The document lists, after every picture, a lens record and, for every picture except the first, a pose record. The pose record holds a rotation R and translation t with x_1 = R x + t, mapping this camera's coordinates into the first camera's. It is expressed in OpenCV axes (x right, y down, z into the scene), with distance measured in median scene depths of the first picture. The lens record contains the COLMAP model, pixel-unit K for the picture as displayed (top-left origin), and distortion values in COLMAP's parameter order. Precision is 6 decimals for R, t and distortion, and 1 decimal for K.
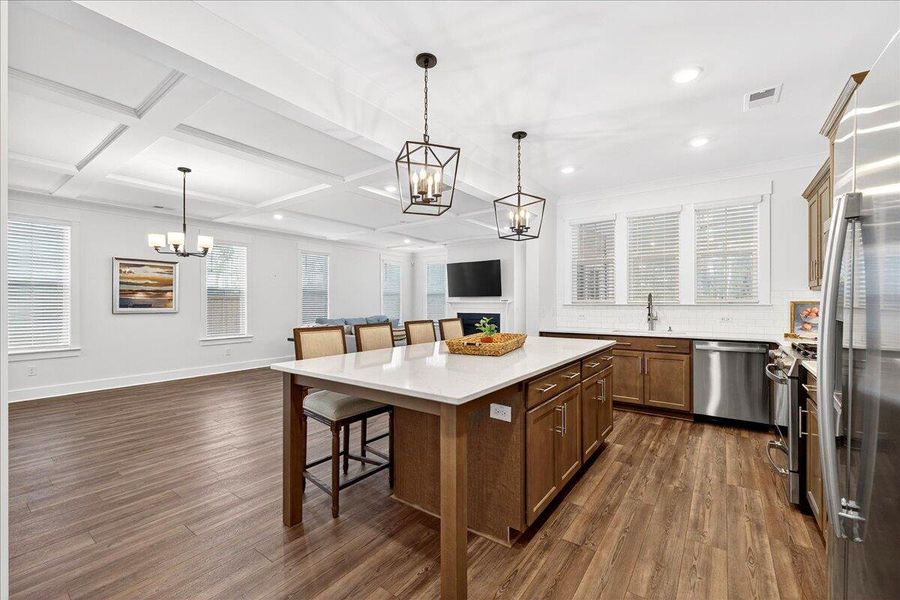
lens RADIAL K [[381.9, 0, 446.6], [0, 381.9, 301.9], [0, 0, 1]] dist [-0.001639, -0.000673]
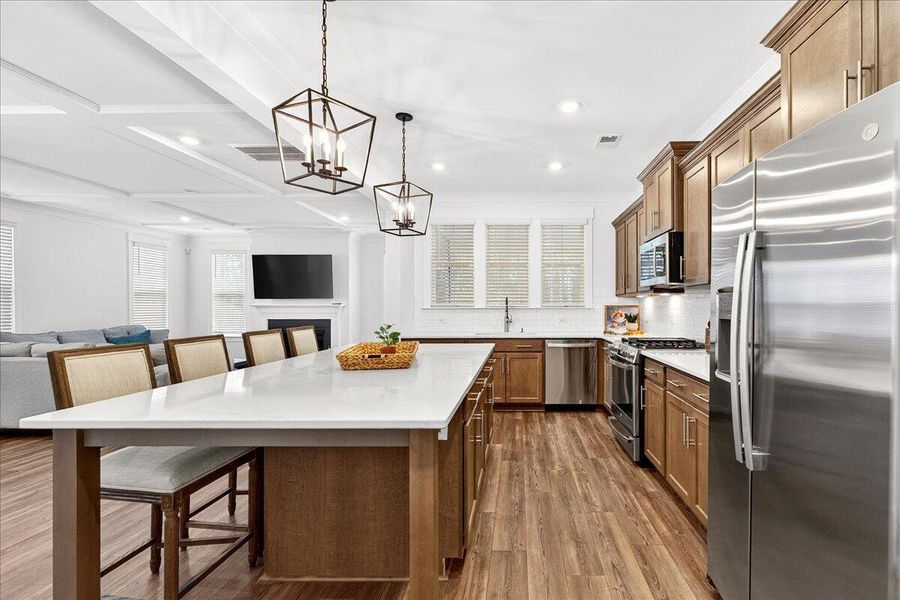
lens RADIAL K [[423.5, 0, 452.8], [0, 423.5, 305.3], [0, 0, 1]] dist [-0.000160, -0.000360]
pose [[0.804905, 0.002365, 0.593399, -0.326415], [-0.002481, 0.999997, -0.000620, 0.000387], [-0.593398, -0.000973, 0.804908, 0.154562]]
